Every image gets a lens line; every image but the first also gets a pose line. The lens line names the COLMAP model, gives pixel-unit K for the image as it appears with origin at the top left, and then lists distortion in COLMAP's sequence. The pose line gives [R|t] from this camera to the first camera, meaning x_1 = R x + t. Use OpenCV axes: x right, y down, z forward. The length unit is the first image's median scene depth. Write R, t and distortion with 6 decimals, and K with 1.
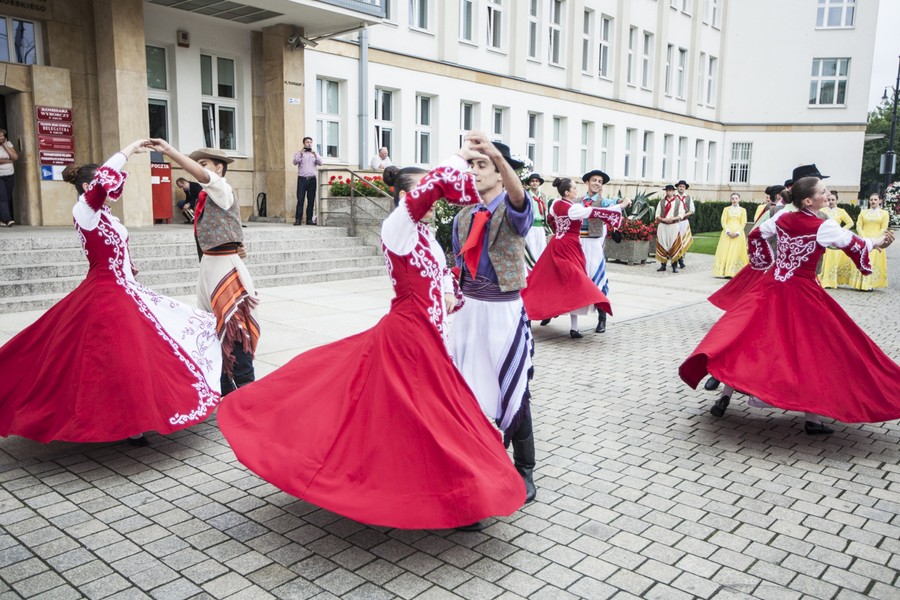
lens RADIAL K [[800.7, 0, 458.3], [0, 800.7, 305.2], [0, 0, 1]] dist [-0.017821, 0.094902]
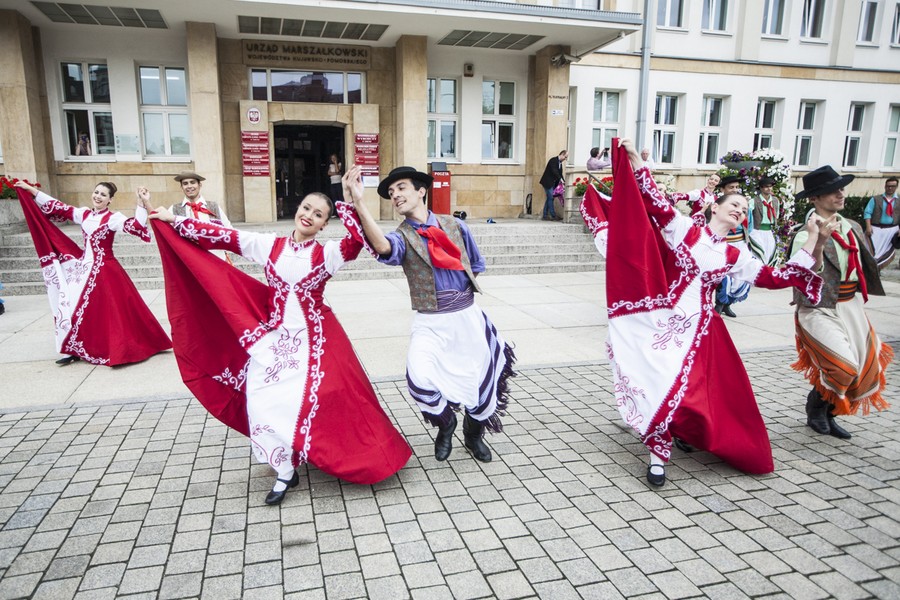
lens RADIAL K [[599.1, 0, 440.5], [0, 599.1, 298.9], [0, 0, 1]] dist [-0.017809, 0.014444]
pose [[0.799324, 0.089860, -0.594144, 0.201734], [-0.071061, 0.995953, 0.055029, -0.027884], [0.596684, -0.001766, 0.802474, 0.231153]]
